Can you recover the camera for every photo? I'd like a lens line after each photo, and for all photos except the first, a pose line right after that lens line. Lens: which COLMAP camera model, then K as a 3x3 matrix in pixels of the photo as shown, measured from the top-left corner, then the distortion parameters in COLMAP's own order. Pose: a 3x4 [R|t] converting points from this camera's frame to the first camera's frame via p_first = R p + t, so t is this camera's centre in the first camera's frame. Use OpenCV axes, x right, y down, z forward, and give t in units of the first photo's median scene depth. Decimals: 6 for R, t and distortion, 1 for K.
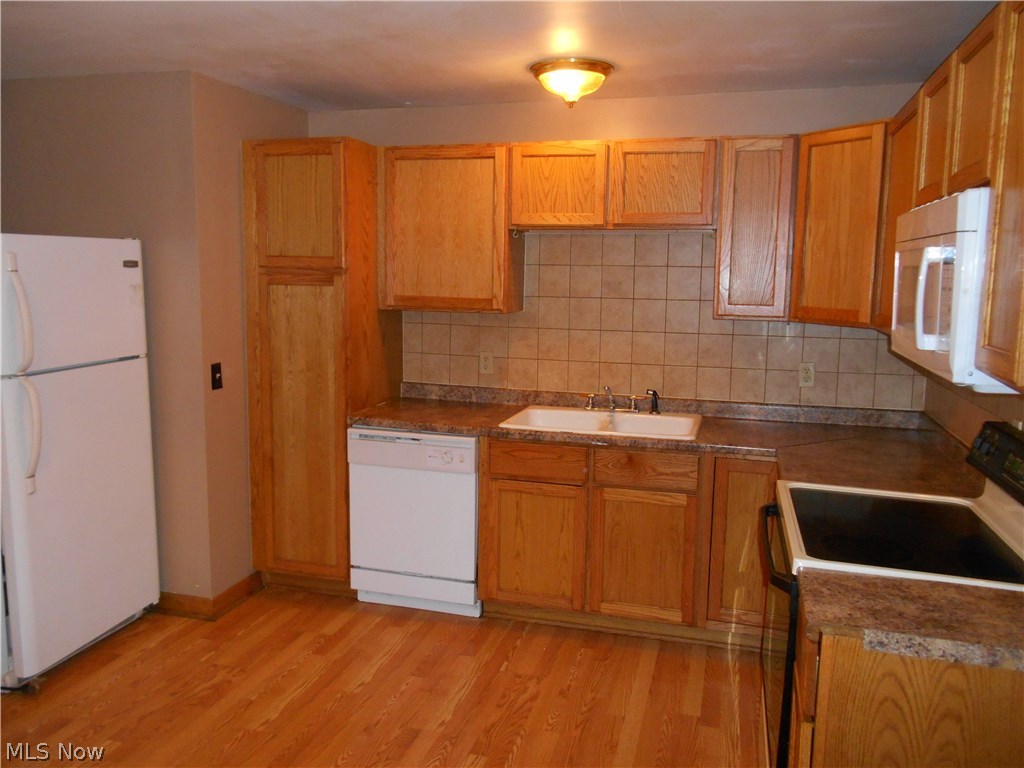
lens RADIAL K [[810.1, 0, 515.4], [0, 810.1, 380.3], [0, 0, 1]] dist [-0.002634, 0.026715]
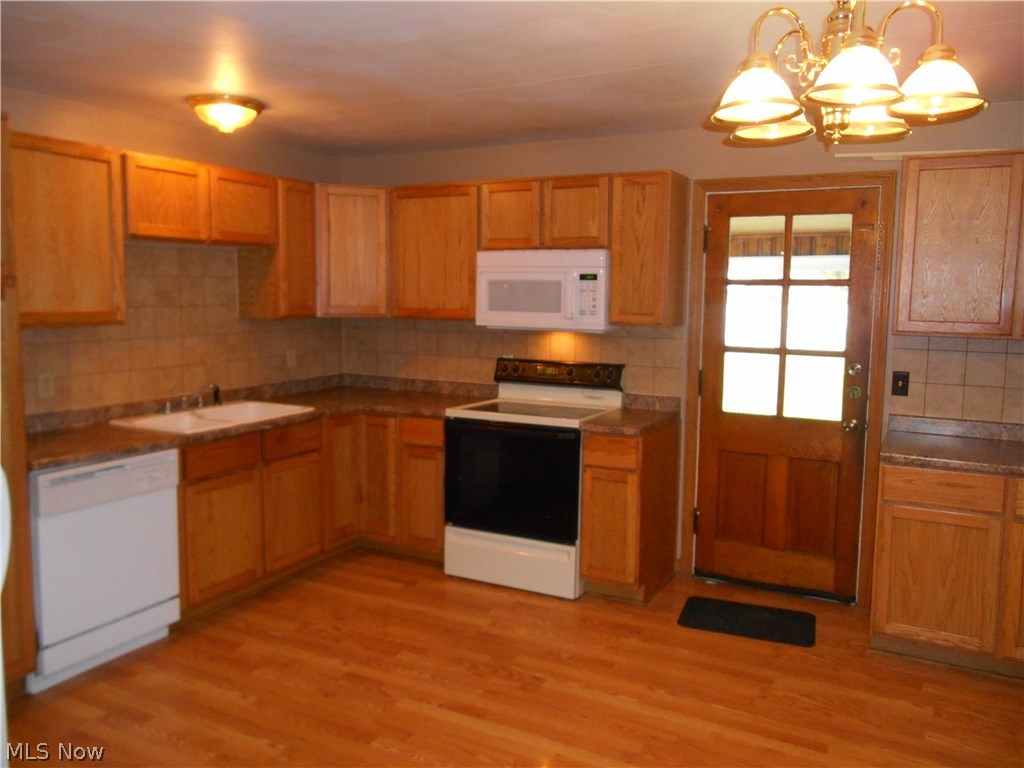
lens RADIAL K [[810.1, 0, 514.6], [0, 810.1, 374.9], [0, 0, 1]] dist [-0.002634, 0.026715]
pose [[0.210461, -0.115133, 0.970799, -0.911045], [0.127213, 0.987823, 0.089573, -0.054718], [-0.969290, 0.104647, 0.222545, 0.361053]]
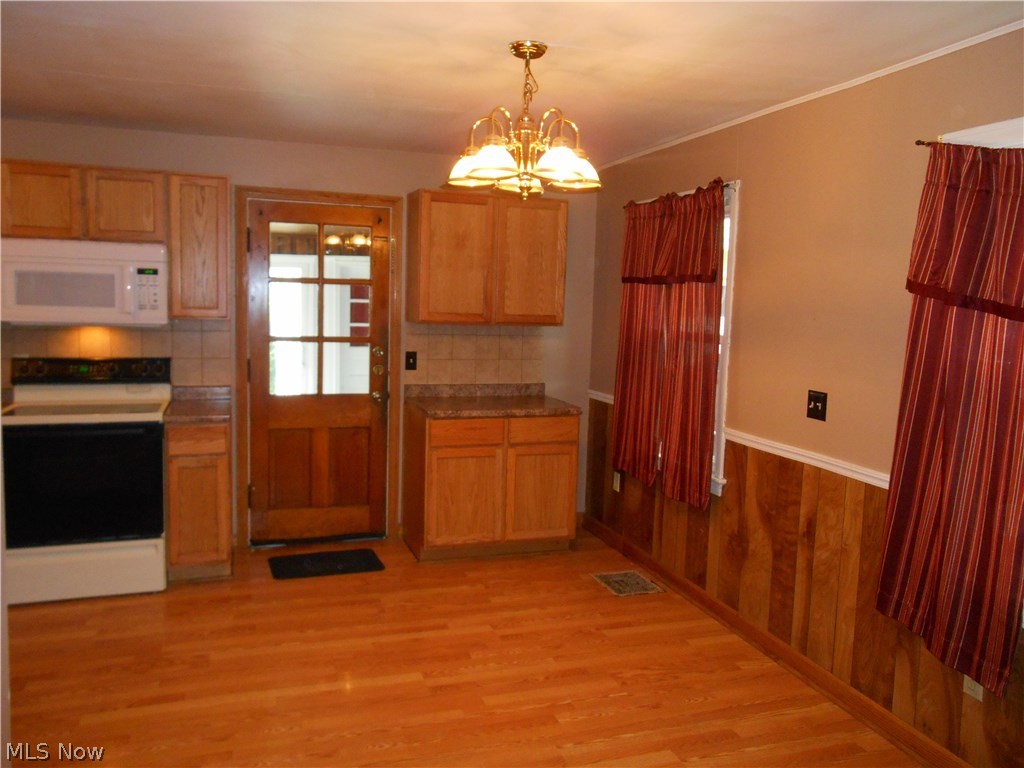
lens RADIAL K [[810.1, 0, 512.3], [0, 810.1, 374.3], [0, 0, 1]] dist [-0.002634, 0.026715]
pose [[-0.562687, -0.110984, 0.819186, -1.015793], [0.078804, 0.979233, 0.186796, -0.108320], [-0.822906, 0.169663, -0.542255, 0.732493]]
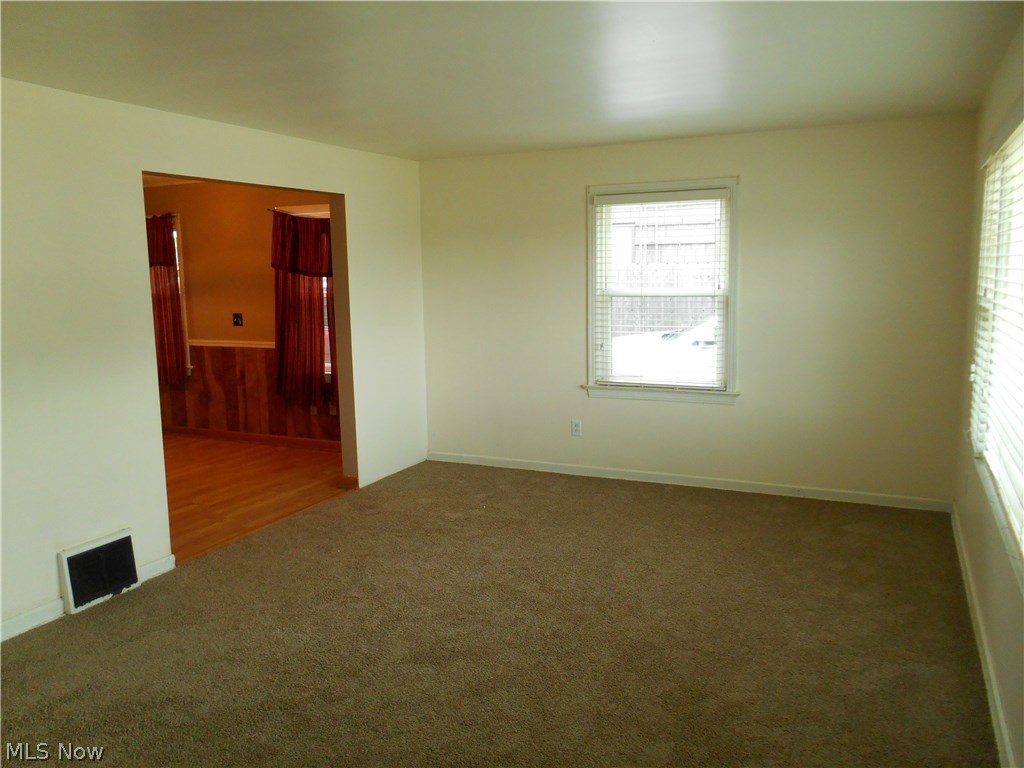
lens RADIAL K [[810.1, 0, 506.5], [0, 810.1, 380.7], [0, 0, 1]] dist [-0.002634, 0.026715]
pose [[-0.984054, -0.019129, 0.176837, -1.505092], [0.030727, 0.960971, 0.274939, -0.272527], [-0.175195, 0.275988, -0.945059, 1.836911]]
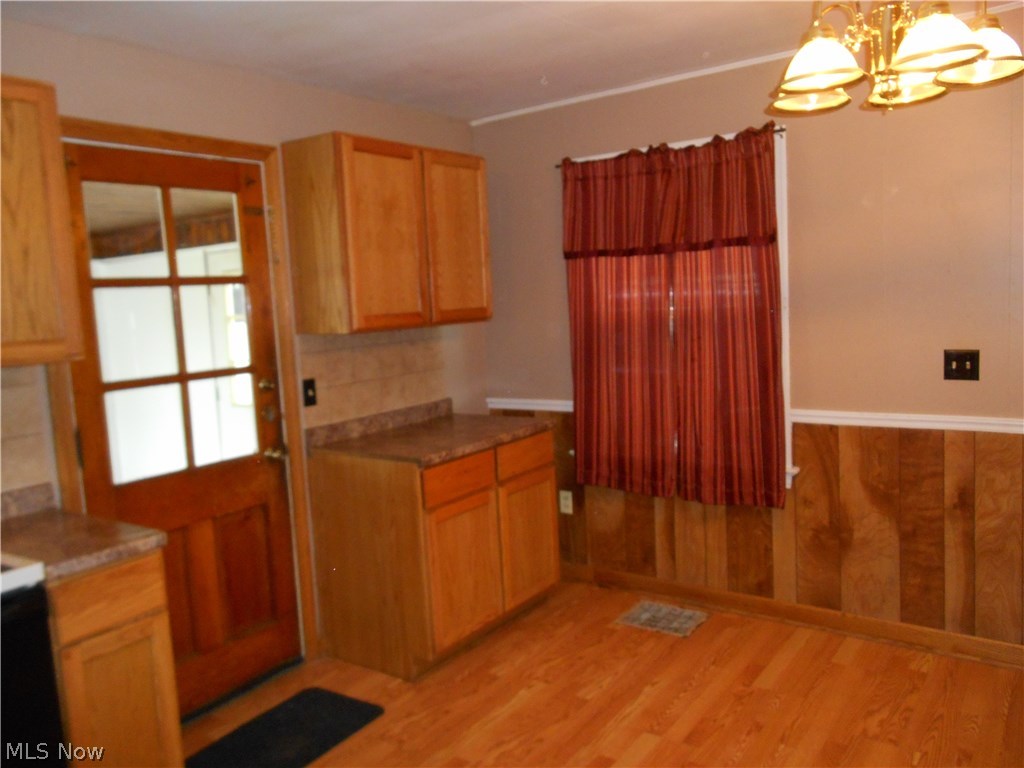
lens RADIAL K [[810.1, 0, 512.5], [0, 810.1, 374.9], [0, 0, 1]] dist [-0.002634, 0.026715]
pose [[-0.938772, -0.000959, 0.344538, -0.301107], [0.085937, 0.967738, 0.236849, -0.106109], [-0.333649, 0.251956, -0.908403, 0.887417]]
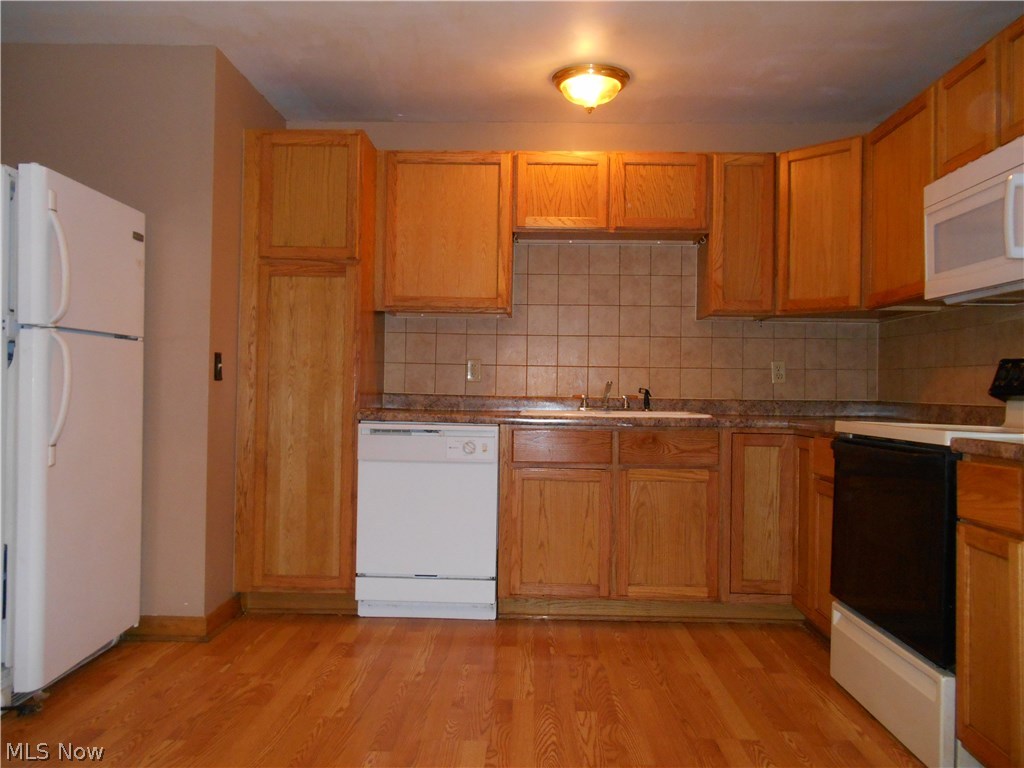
lens RADIAL K [[810.1, 0, 515.7], [0, 810.1, 381.7], [0, 0, 1]] dist [-0.002634, 0.026715]
pose [[0.968456, 0.002350, 0.249175, -0.274419], [0.033054, 0.989907, -0.137807, 0.153150], [-0.246984, 0.141696, 0.958604, 0.032479]]
